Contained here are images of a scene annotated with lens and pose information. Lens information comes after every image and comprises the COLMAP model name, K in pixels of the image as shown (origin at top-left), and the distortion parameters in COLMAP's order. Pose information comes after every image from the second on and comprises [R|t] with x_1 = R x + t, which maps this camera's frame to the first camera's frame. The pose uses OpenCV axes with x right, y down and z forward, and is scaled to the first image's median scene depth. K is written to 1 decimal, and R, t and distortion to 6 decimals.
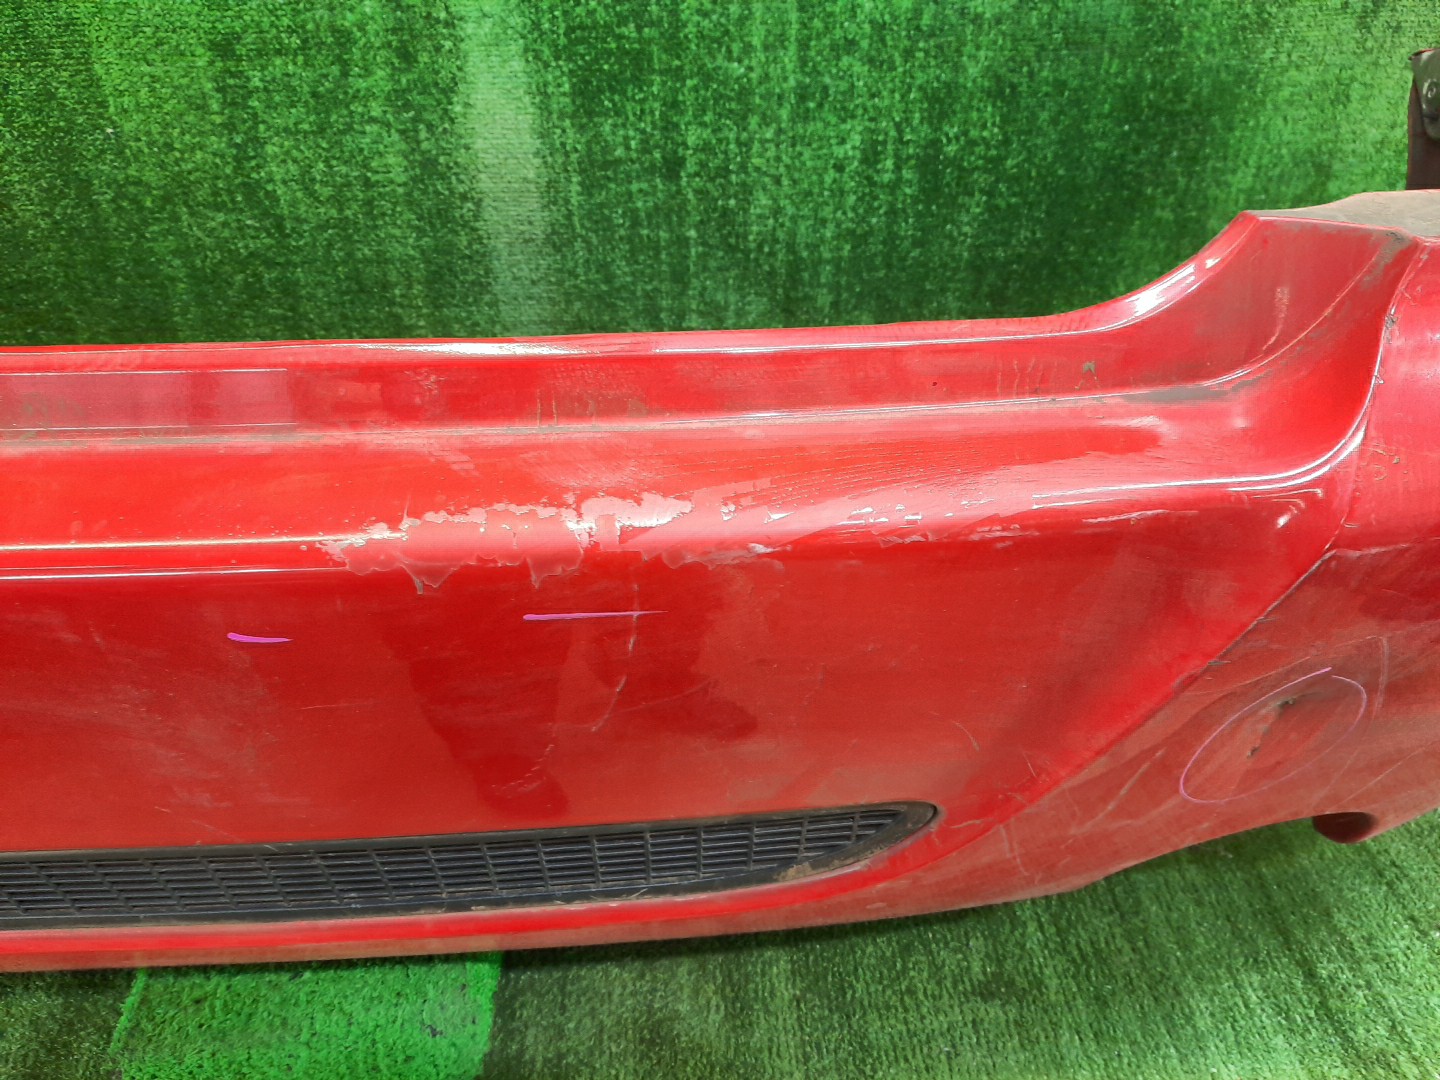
lens RADIAL K [[1050.5, 0, 730.6], [0, 1050.5, 539.8], [0, 0, 1]] dist [0.012039, -0.018877]
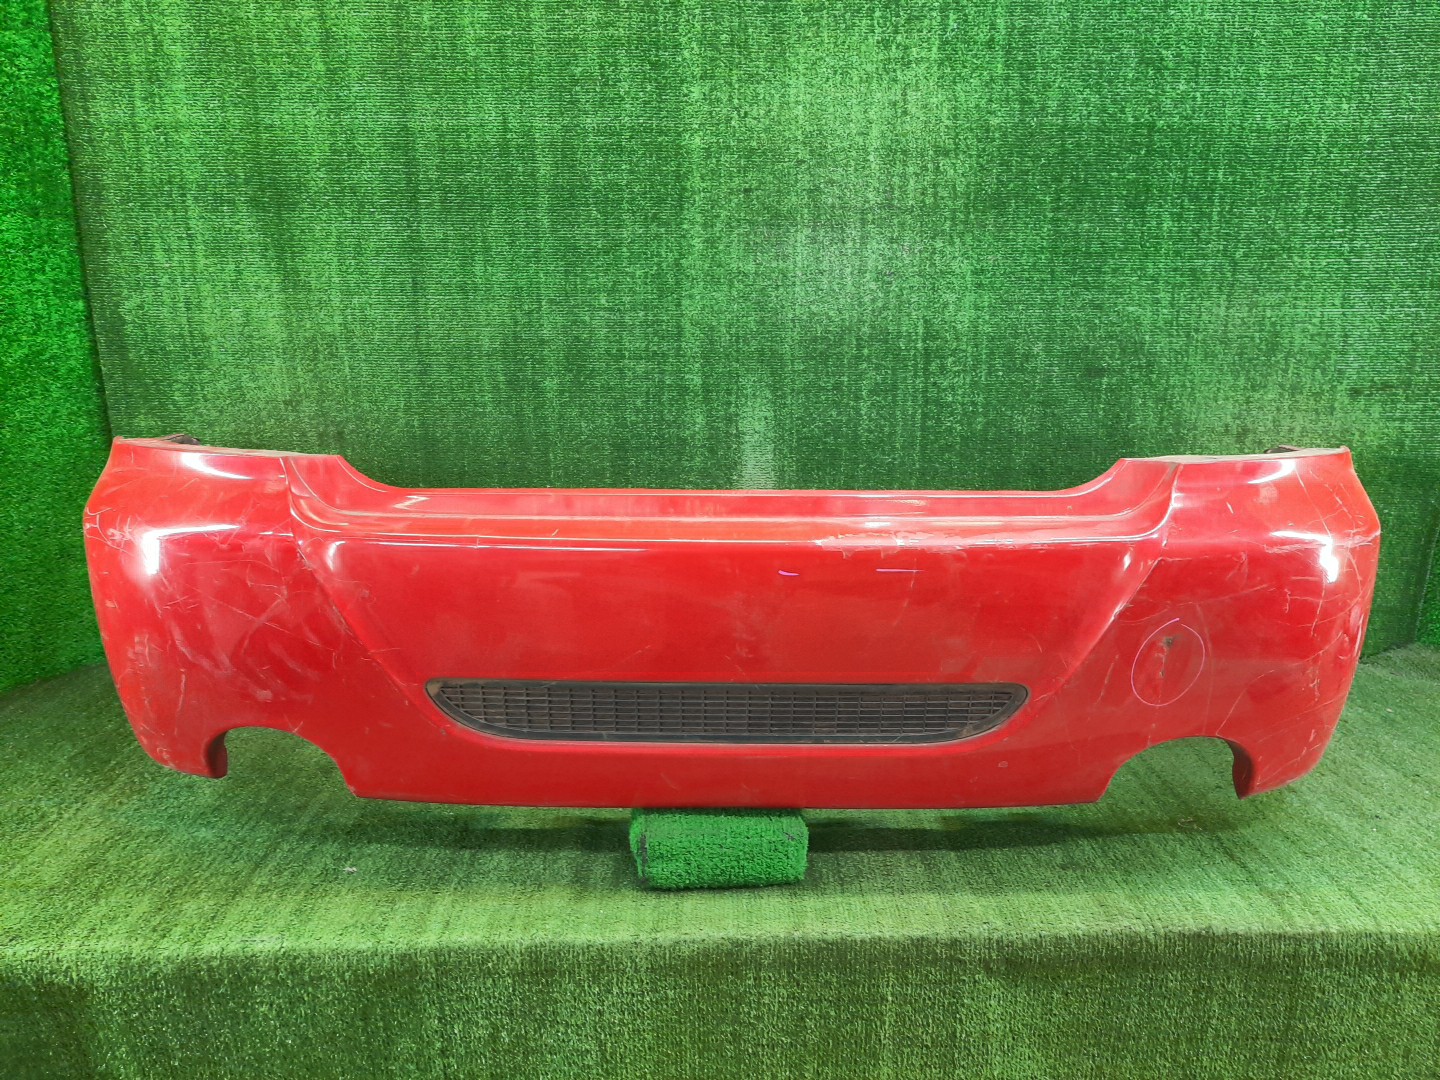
lens RADIAL K [[1050.5, 0, 719.4], [0, 1050.5, 540.1], [0, 0, 1]] dist [0.012039, -0.018877]
pose [[0.997459, 0.007837, -0.070808, -0.222904], [-0.036052, 0.912789, -0.406838, 0.627853], [0.061445, 0.408357, 0.910752, -0.903137]]
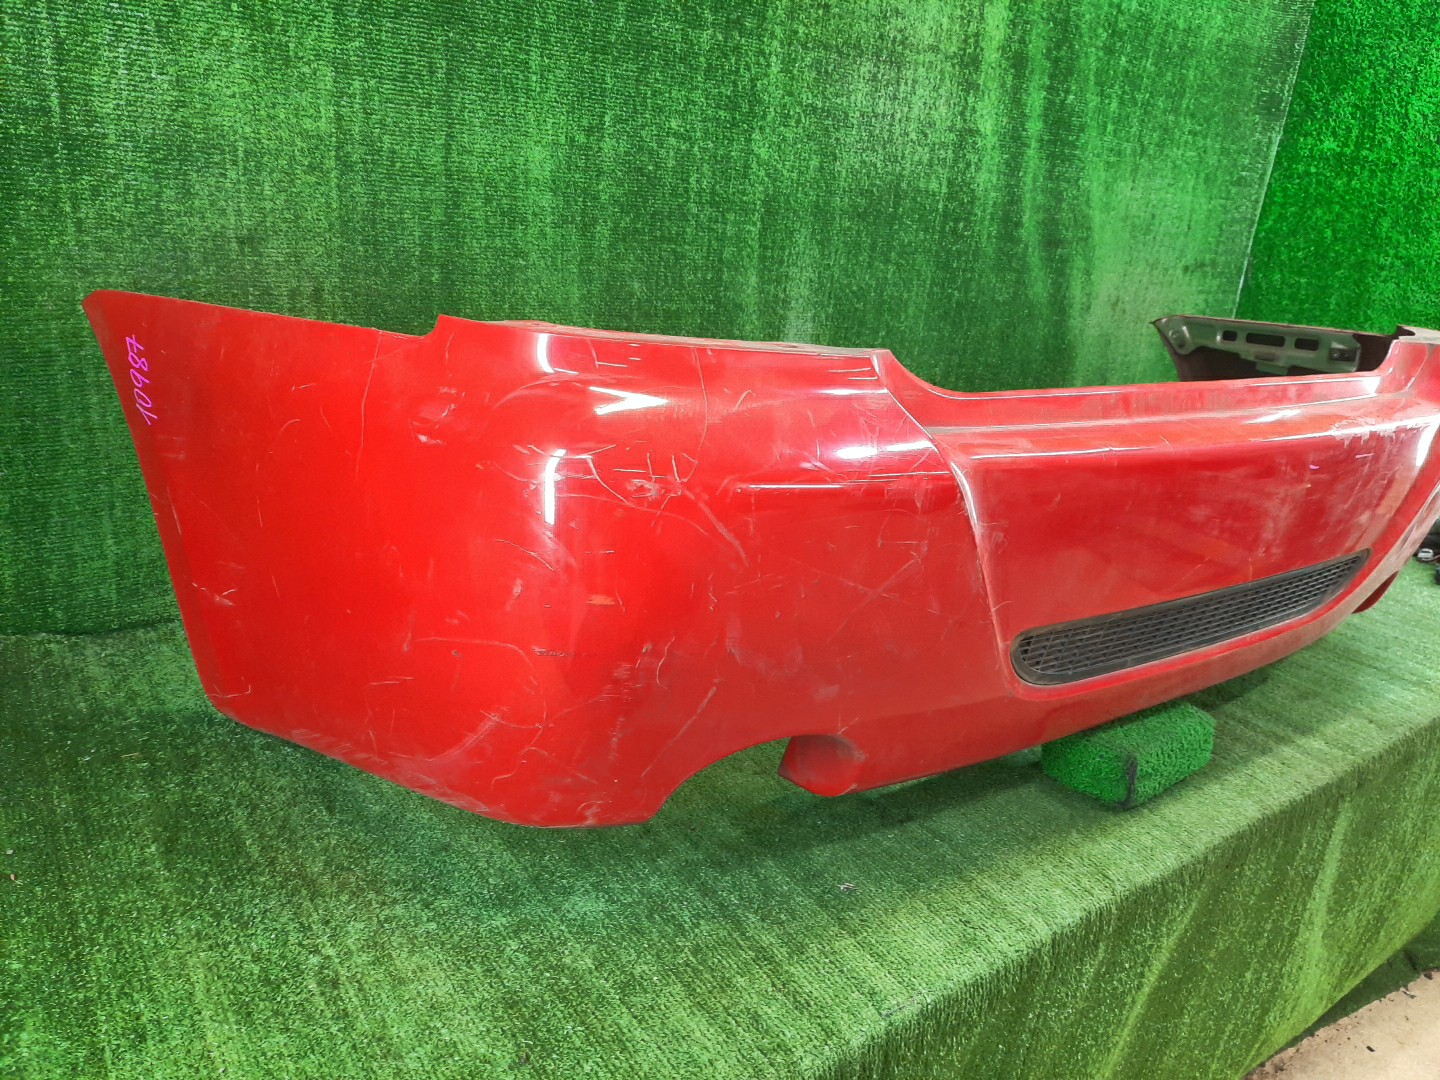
lens RADIAL K [[1050.5, 0, 725.0], [0, 1050.5, 545.5], [0, 0, 1]] dist [0.012039, -0.018877]
pose [[0.852321, -0.106081, 0.512148, -1.704584], [0.237539, 0.950911, -0.198353, 0.257525], [-0.465966, 0.290716, 0.835679, -0.326176]]
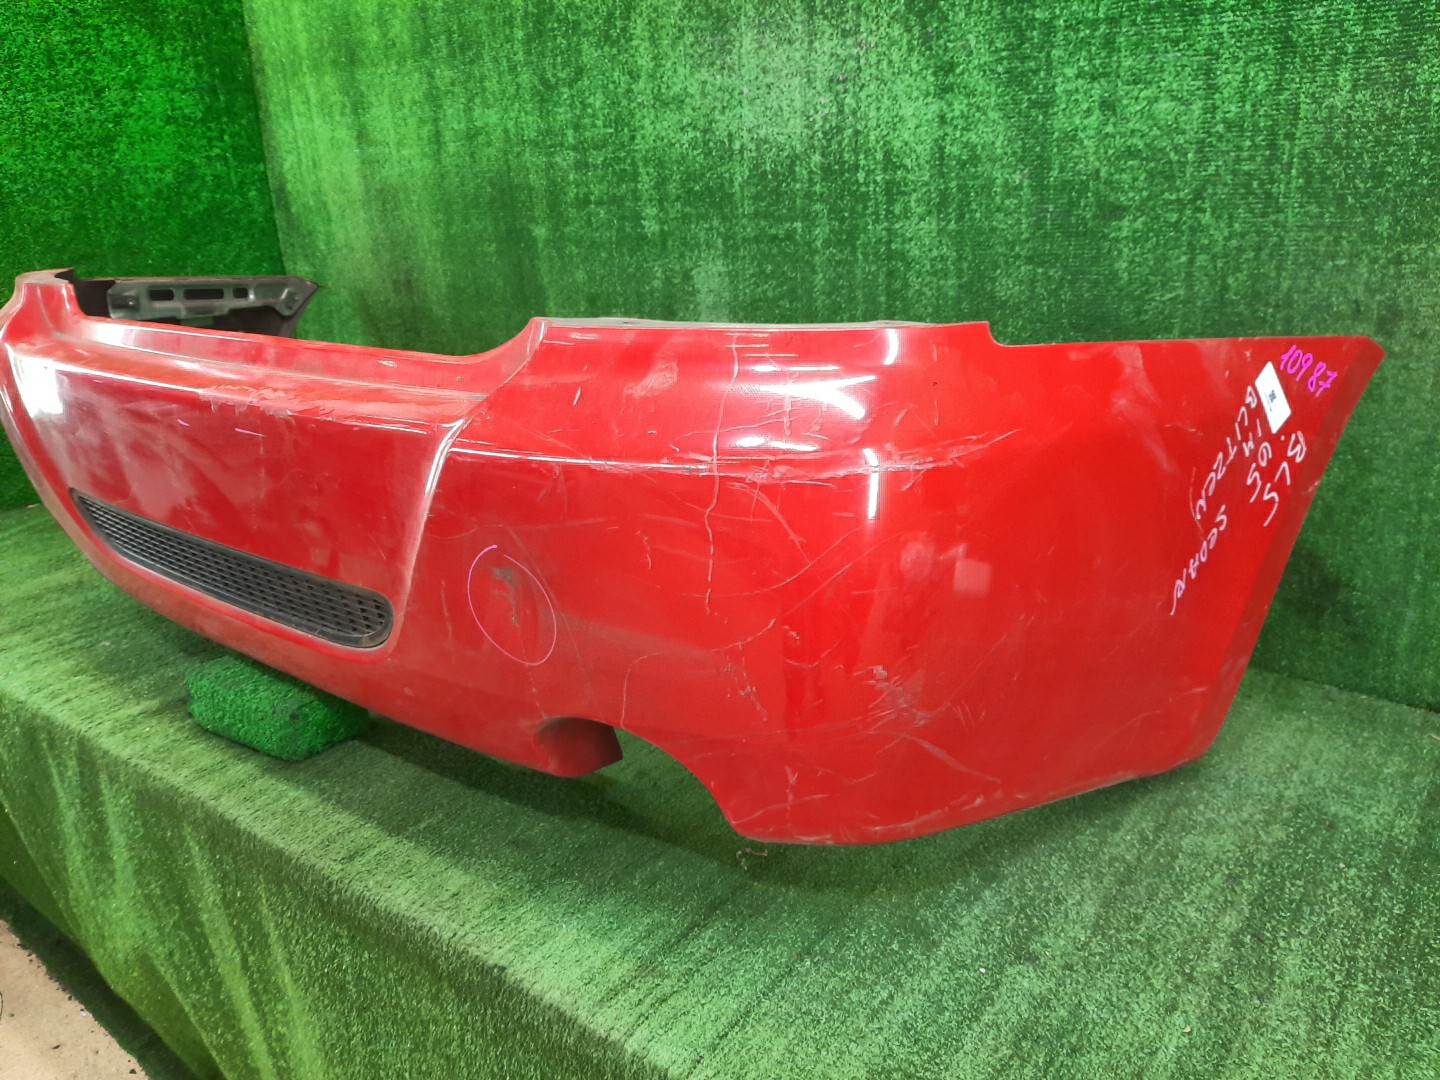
lens RADIAL K [[1050.5, 0, 718.5], [0, 1050.5, 549.0], [0, 0, 1]] dist [0.012039, -0.018877]
pose [[0.741106, 0.185740, -0.645185, 1.230408], [-0.369778, 0.915006, -0.161336, 0.170896], [0.560381, 0.358142, 0.746798, -0.086490]]
